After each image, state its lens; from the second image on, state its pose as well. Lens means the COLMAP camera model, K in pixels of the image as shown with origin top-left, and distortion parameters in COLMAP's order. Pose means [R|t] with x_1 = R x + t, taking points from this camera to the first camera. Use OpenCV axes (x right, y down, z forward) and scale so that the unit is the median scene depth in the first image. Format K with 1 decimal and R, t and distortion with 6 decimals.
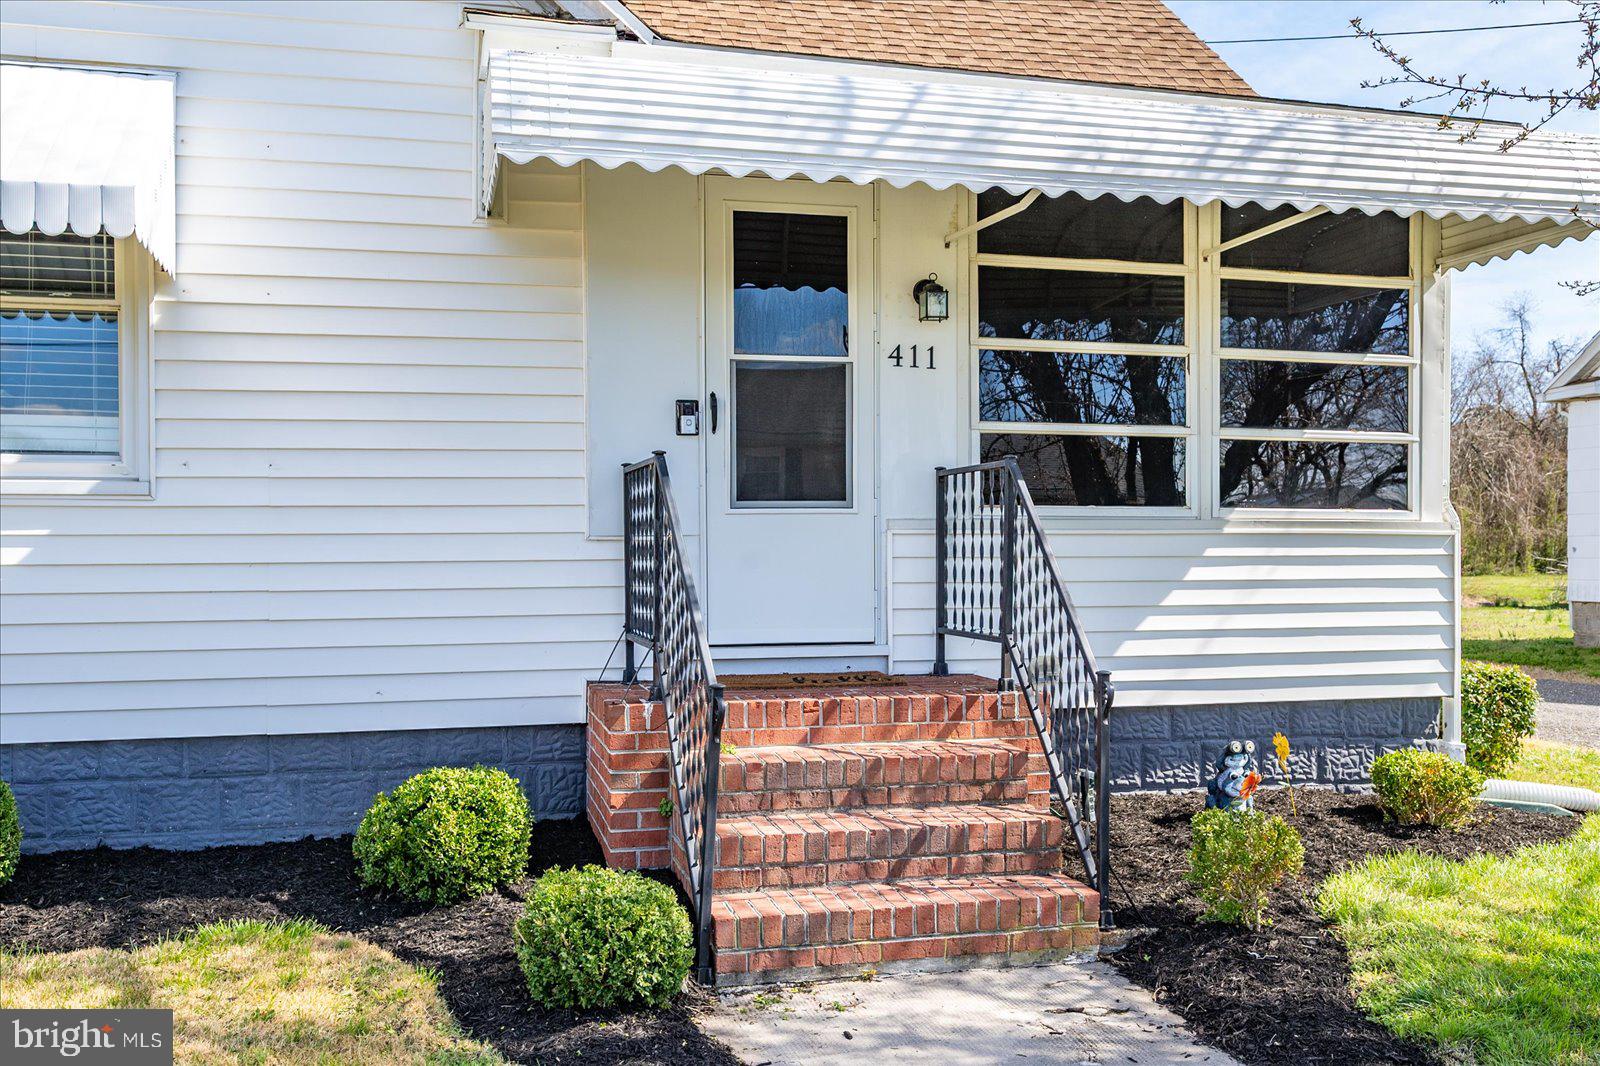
lens RADIAL K [[652.5, 0, 807.1], [0, 652.5, 534.8], [0, 0, 1]] dist [0.000078, -0.000237]
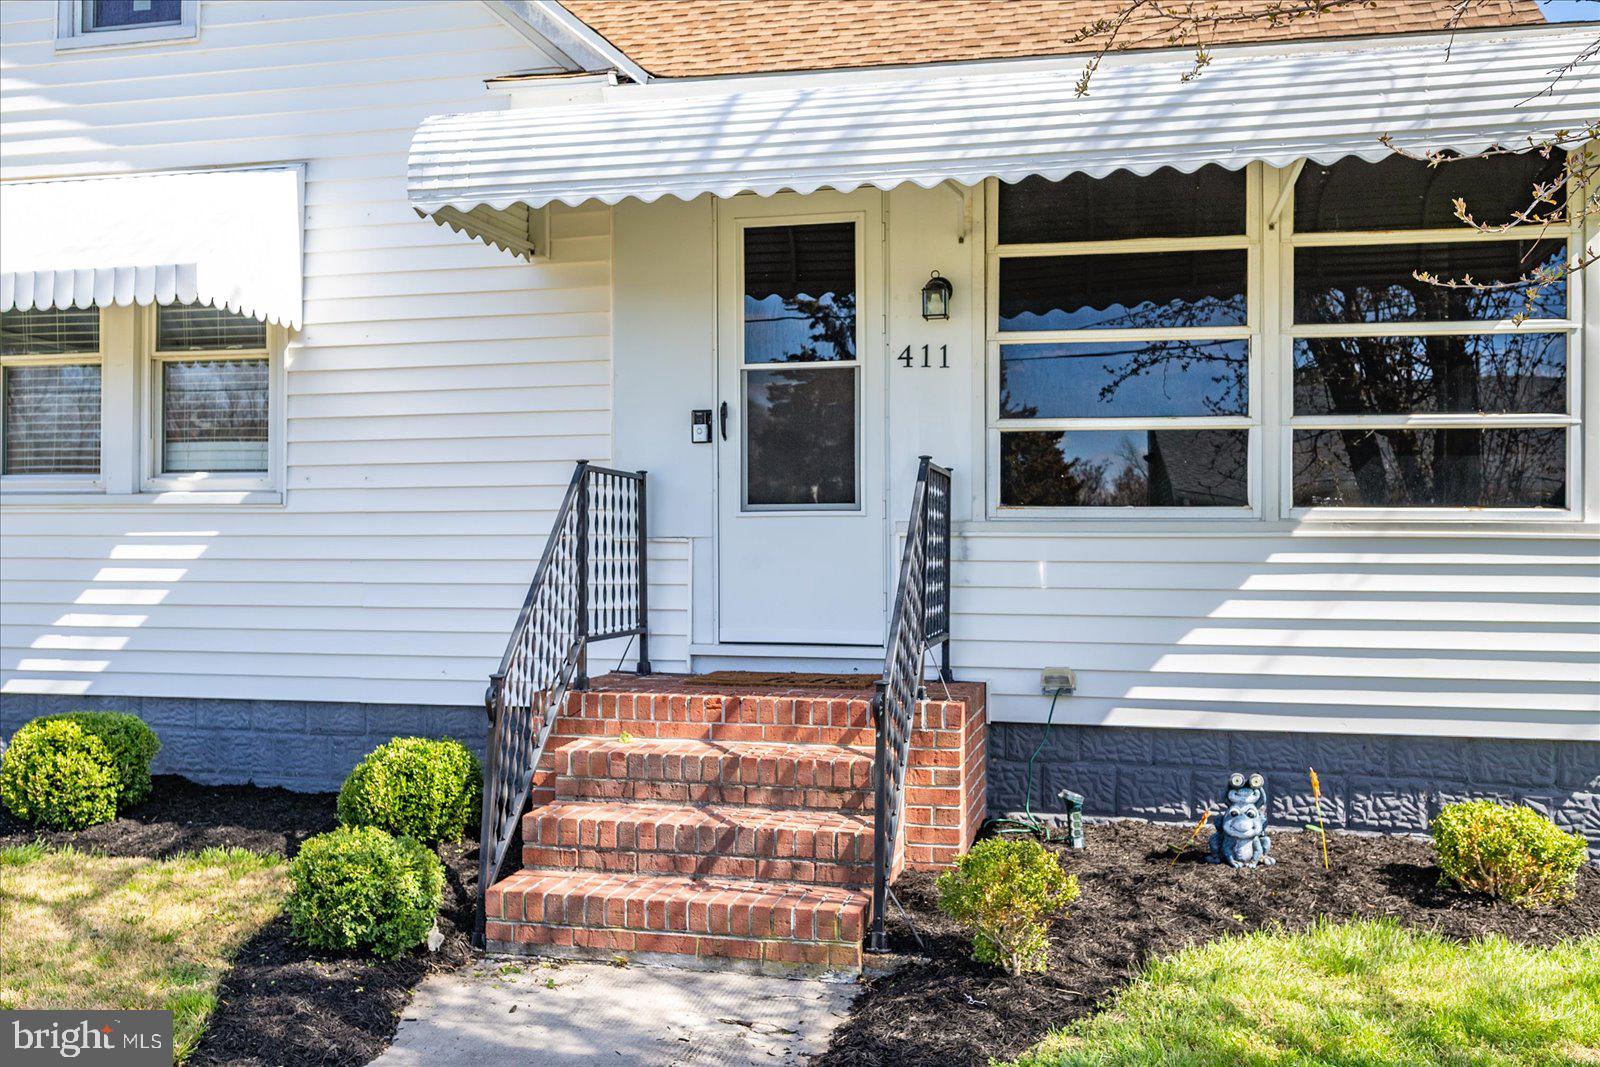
lens RADIAL K [[652.5, 0, 908.7], [0, 652.5, 529.8], [0, 0, 1]] dist [0.000078, -0.000237]
pose [[0.976242, 0.000439, -0.216684, 0.420360], [-0.002724, 0.999944, -0.010248, -0.001387], [0.216668, 0.010595, 0.976188, 0.043550]]
